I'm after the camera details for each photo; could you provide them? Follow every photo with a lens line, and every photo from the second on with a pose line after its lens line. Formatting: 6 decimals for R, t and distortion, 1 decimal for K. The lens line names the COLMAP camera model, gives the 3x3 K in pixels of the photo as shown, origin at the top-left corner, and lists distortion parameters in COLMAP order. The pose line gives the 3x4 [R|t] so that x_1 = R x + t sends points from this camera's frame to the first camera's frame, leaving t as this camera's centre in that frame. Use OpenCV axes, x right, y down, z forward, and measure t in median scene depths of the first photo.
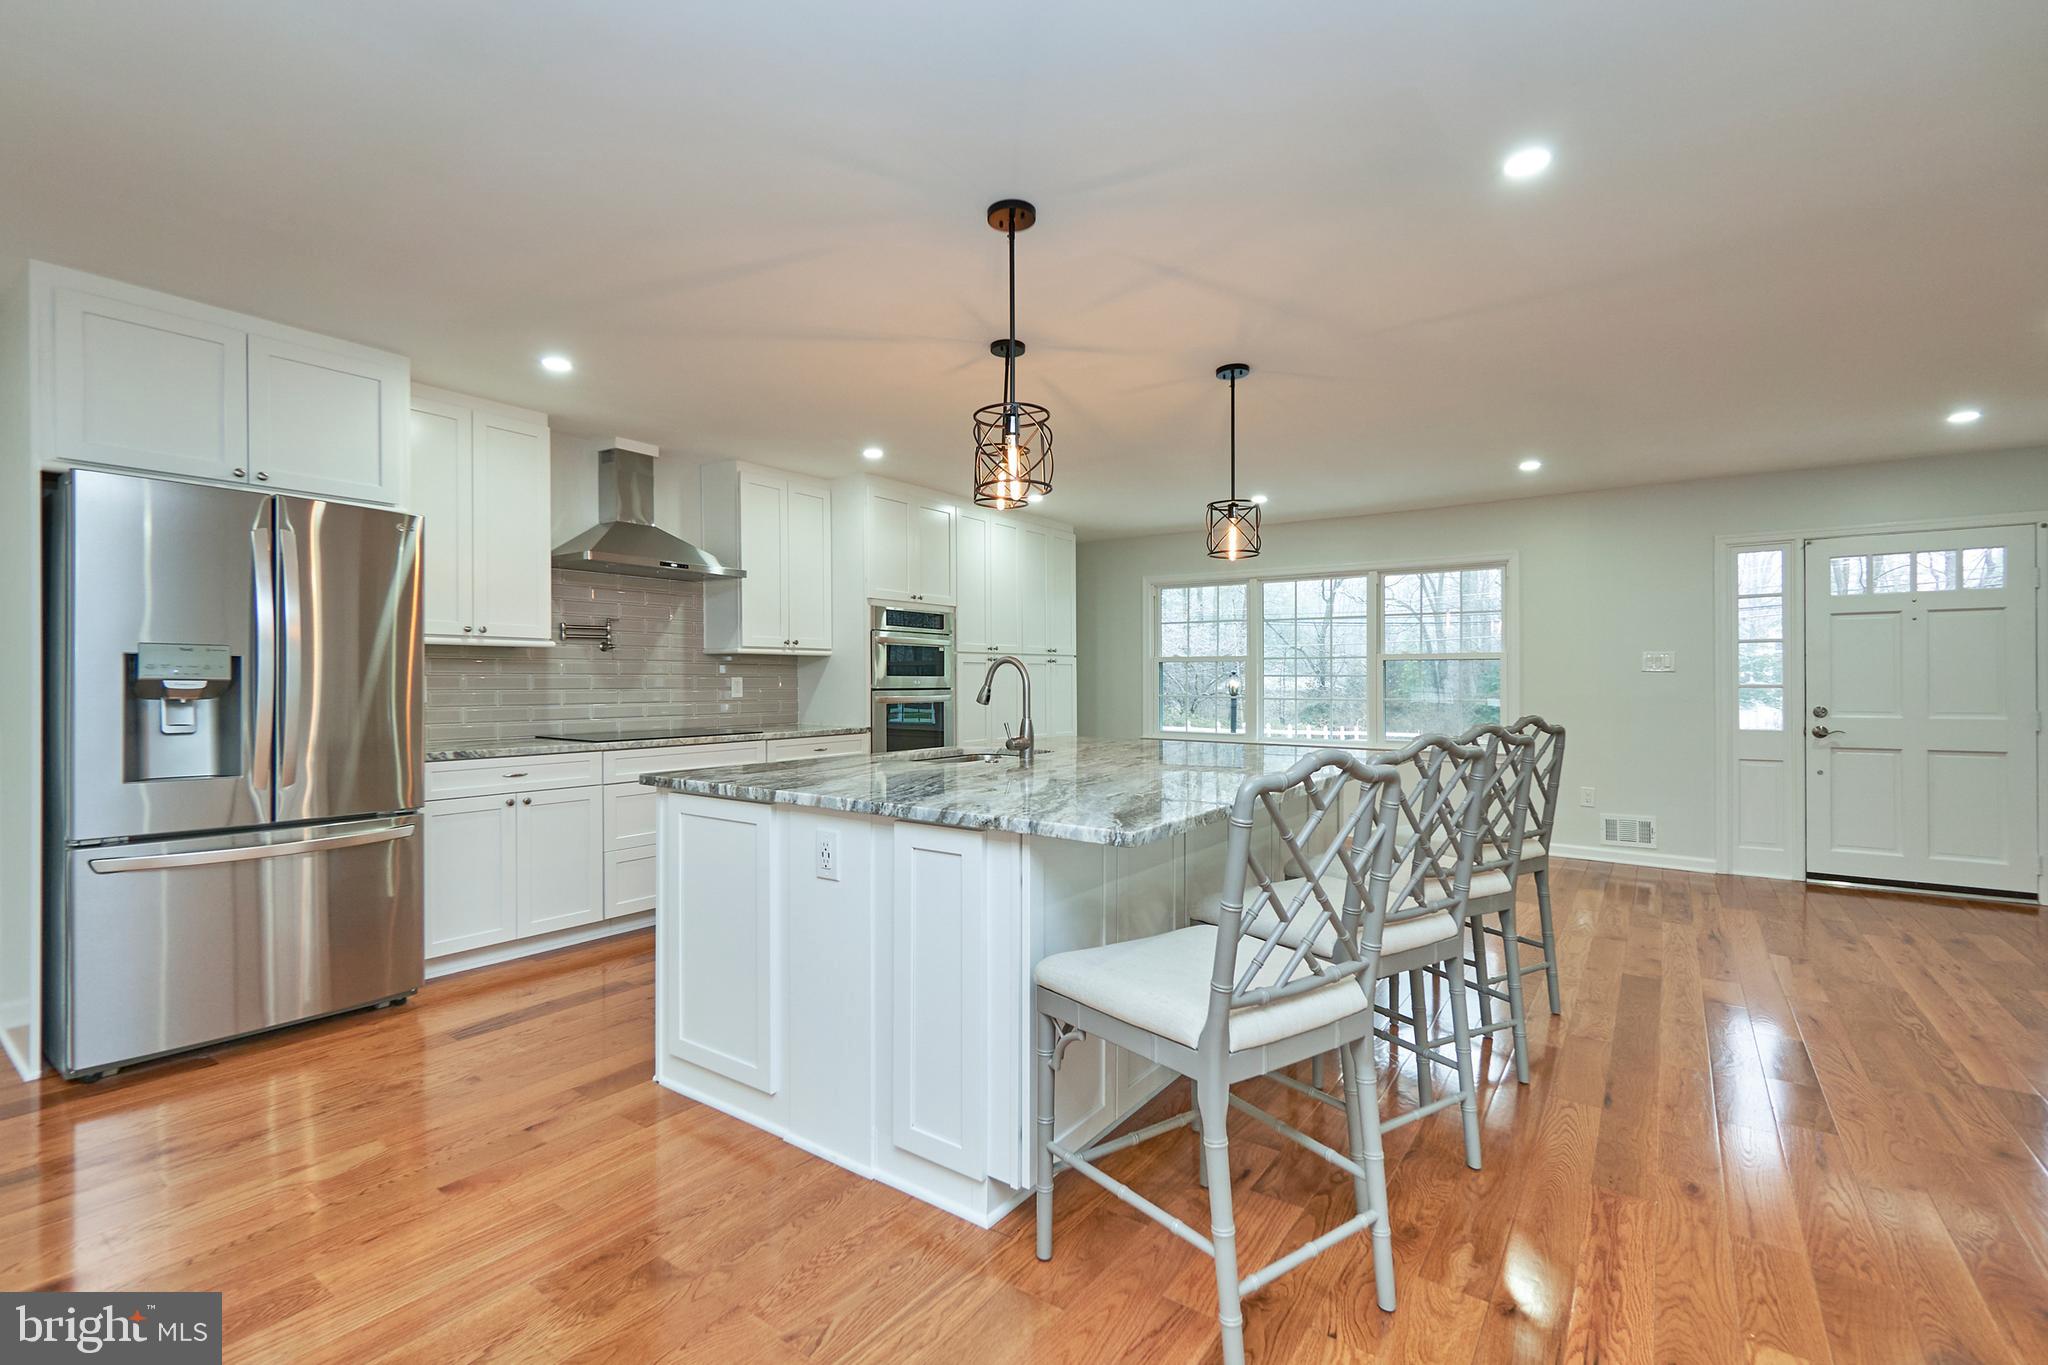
lens RADIAL K [[904.7, 0, 1016.7], [0, 904.7, 666.3], [0, 0, 1]] dist [0.011626, -0.002951]
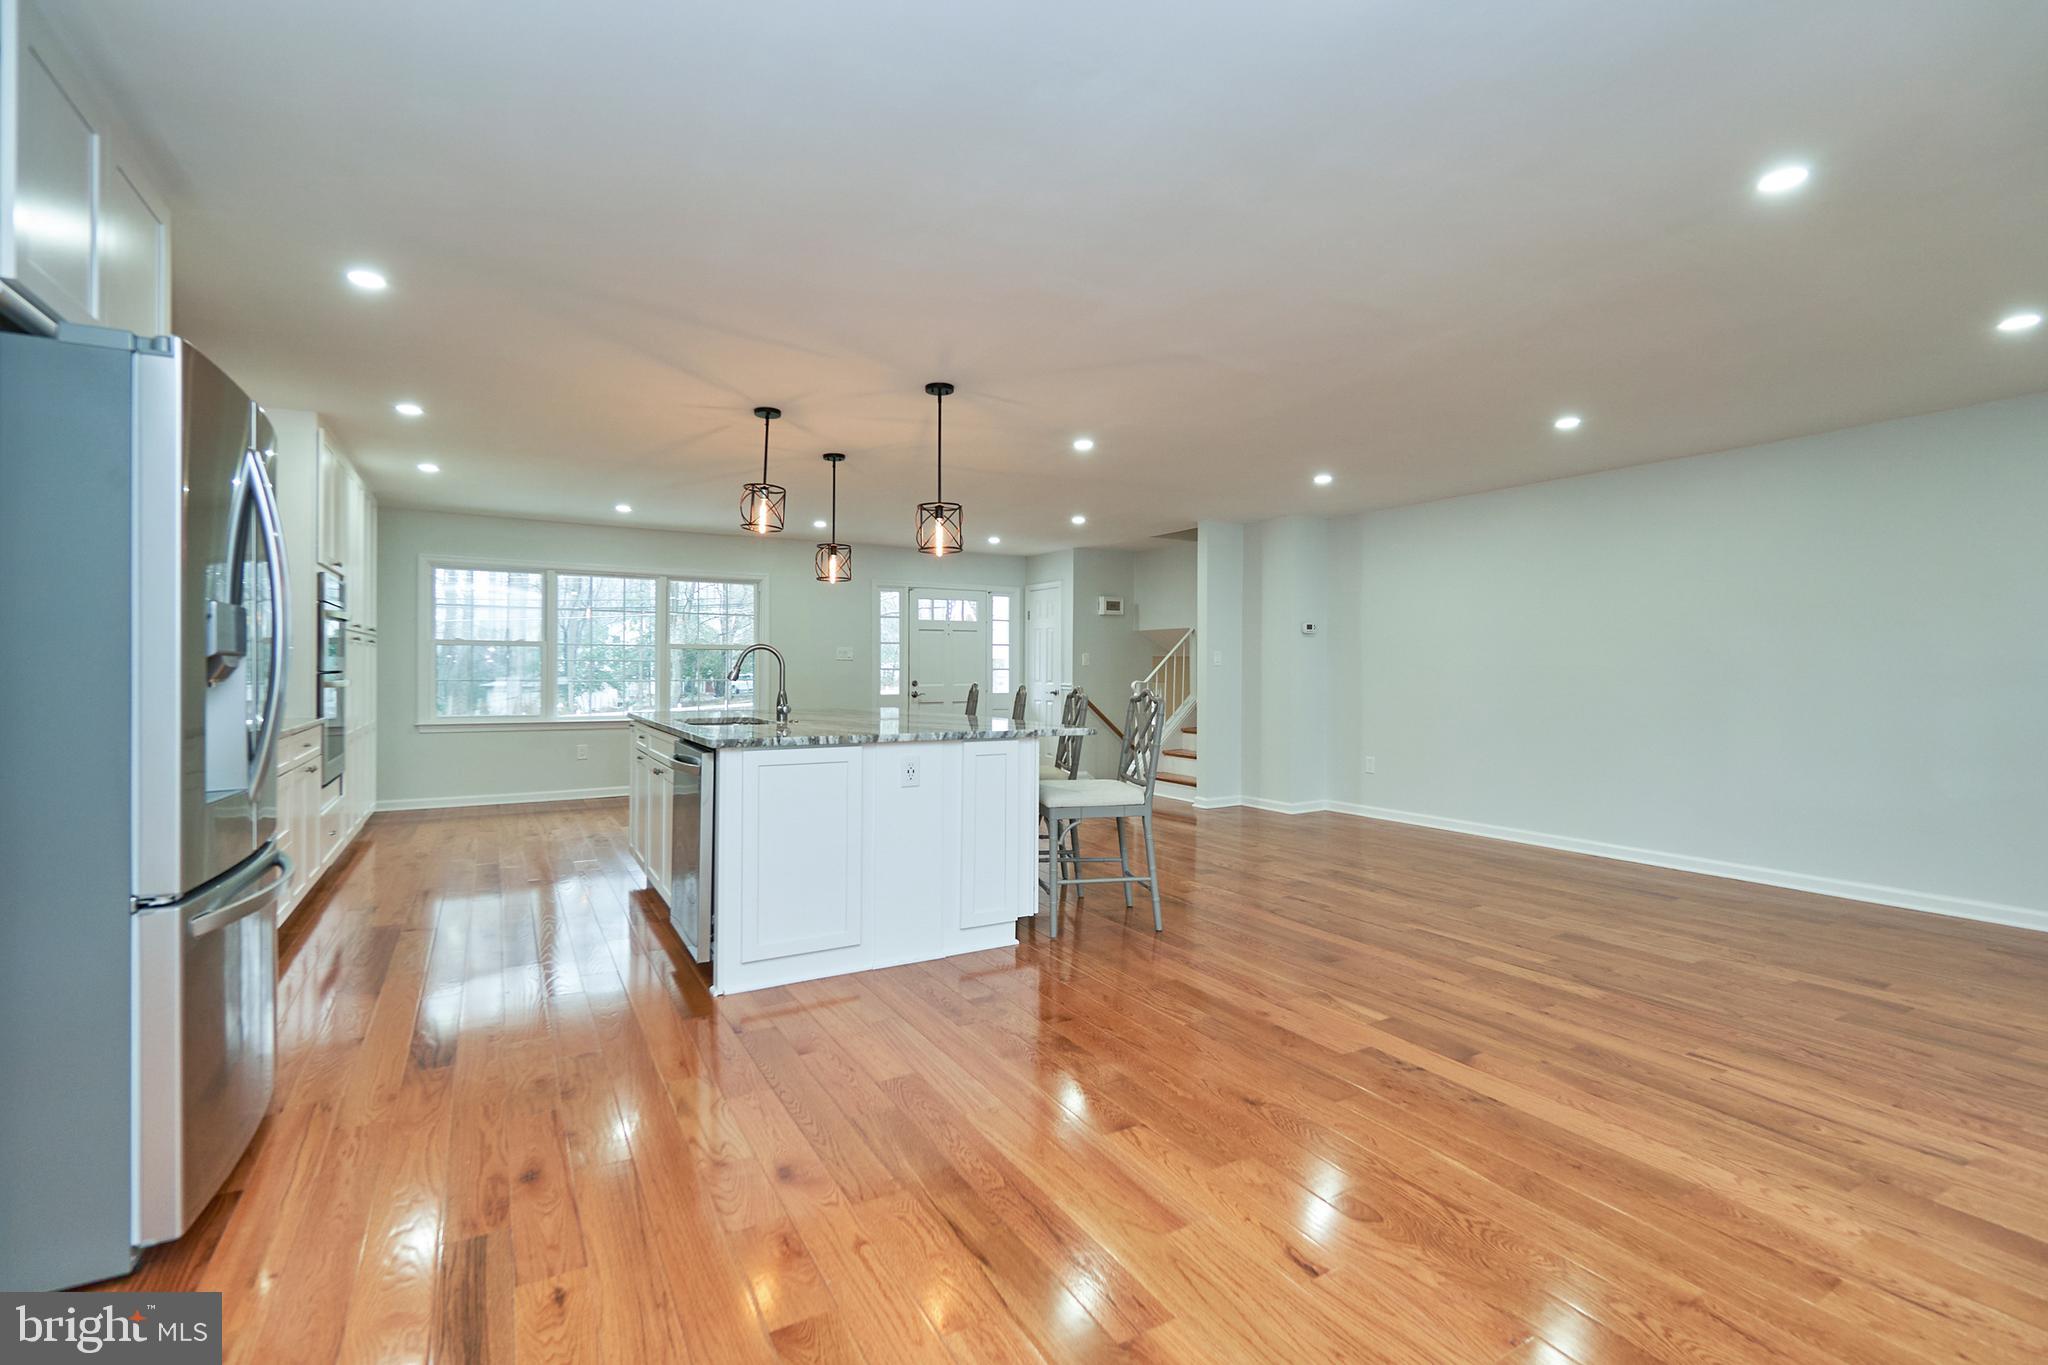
lens RADIAL K [[904.7, 0, 1016.7], [0, 904.7, 666.3], [0, 0, 1]] dist [0.011626, -0.002951]
pose [[0.409183, 0.003574, 0.912445, -0.694258], [-0.016036, 0.999866, 0.003274, 0.007322], [-0.912311, -0.015972, 0.409185, 0.082419]]
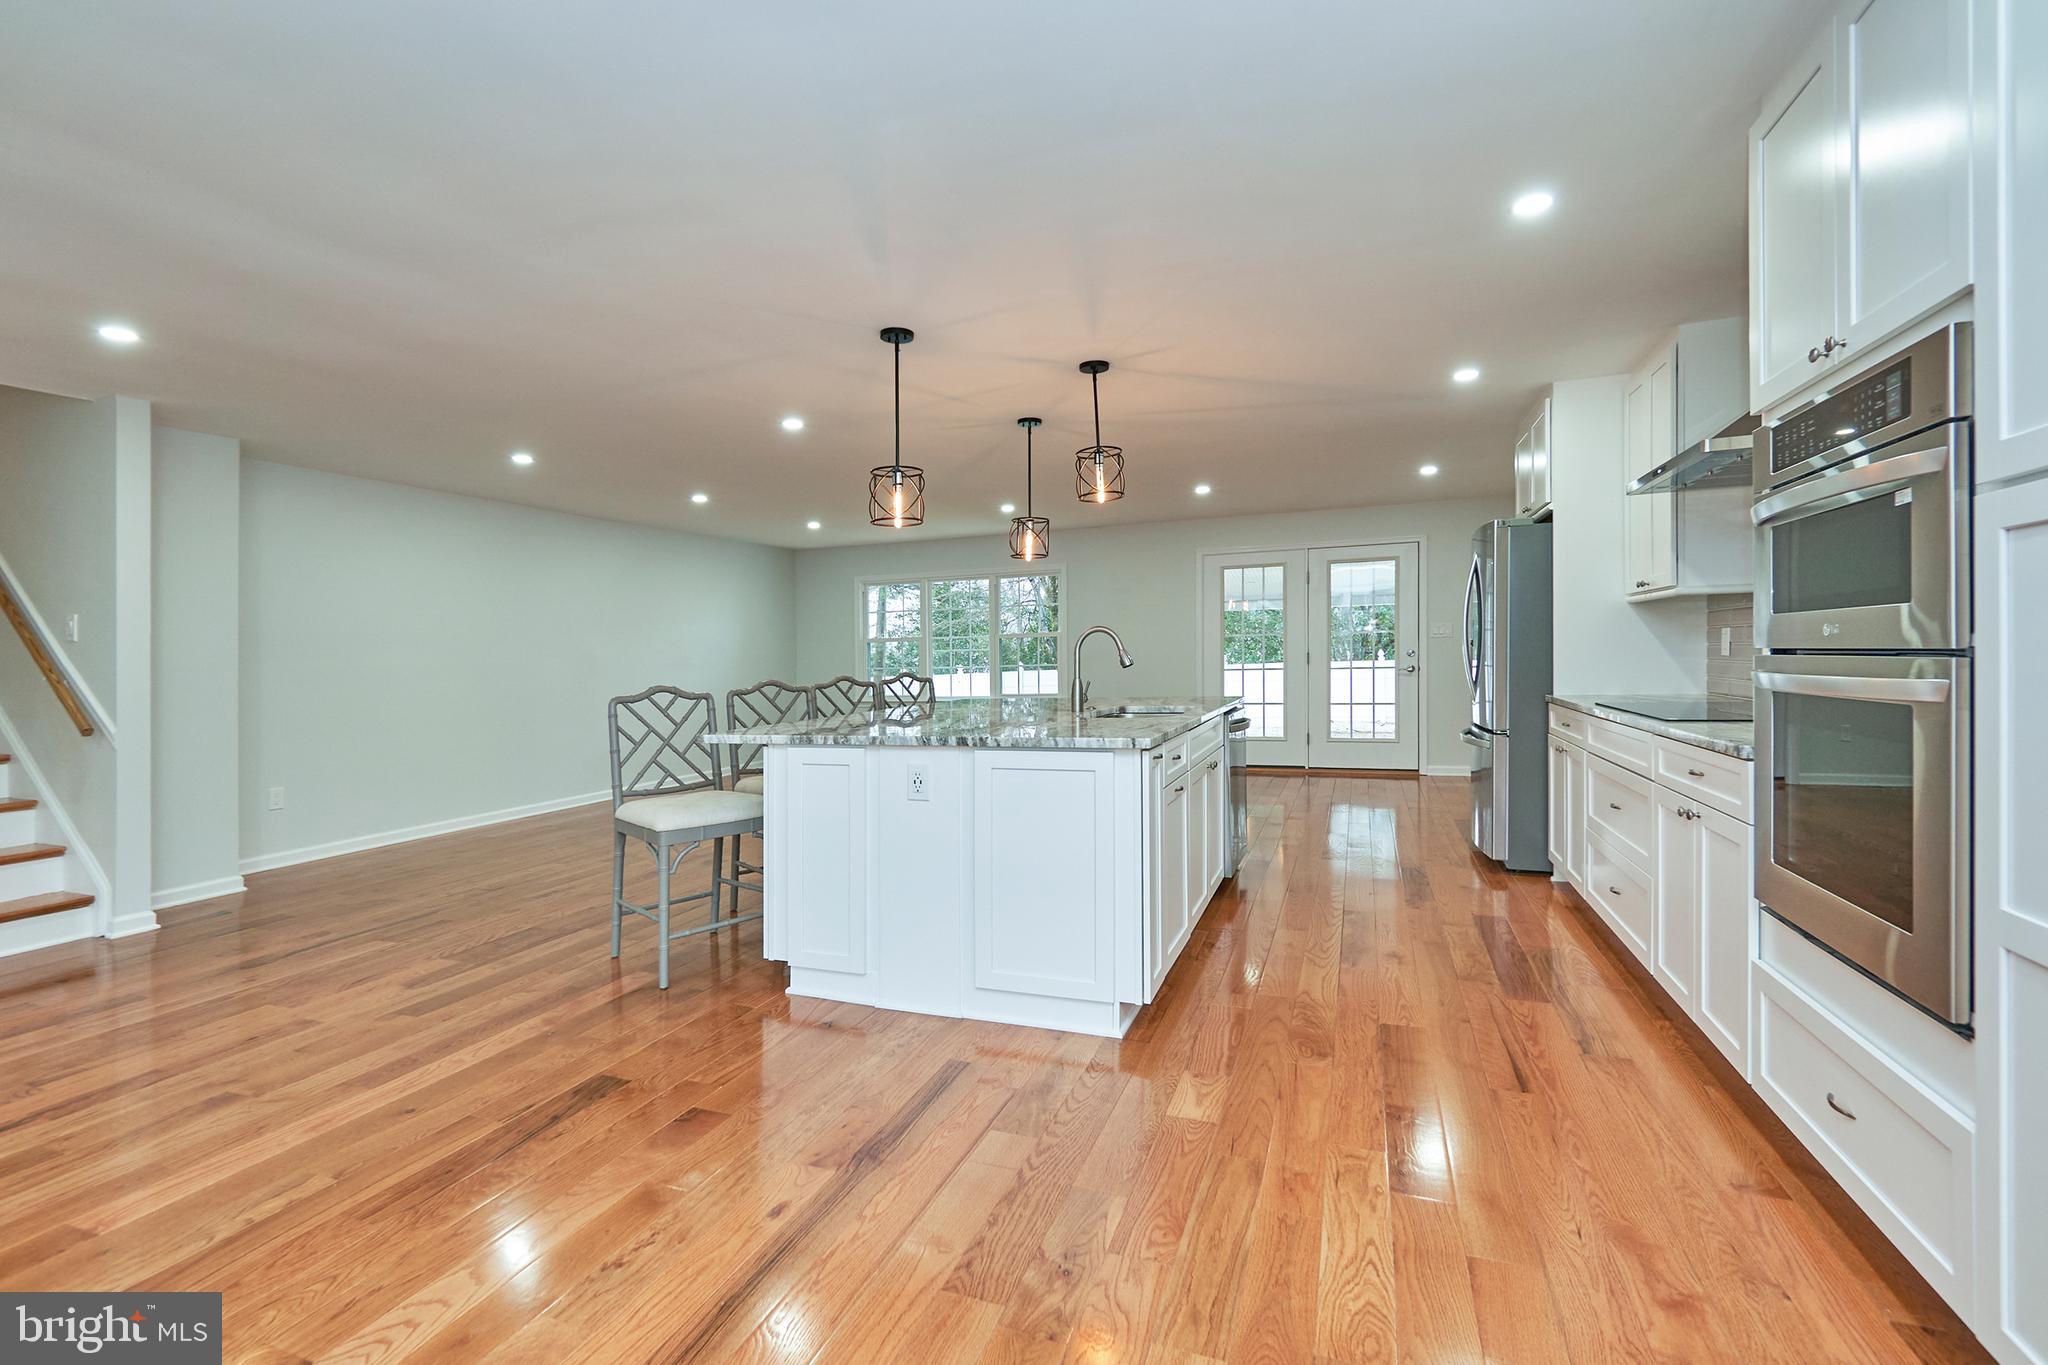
lens RADIAL K [[904.7, 0, 1016.7], [0, 904.7, 666.3], [0, 0, 1]] dist [0.011626, -0.002951]
pose [[-0.965011, 0.017906, -0.261598, 0.258156], [0.020412, 0.999768, -0.006868, 0.029883], [0.261414, -0.011968, -0.965153, 1.377030]]
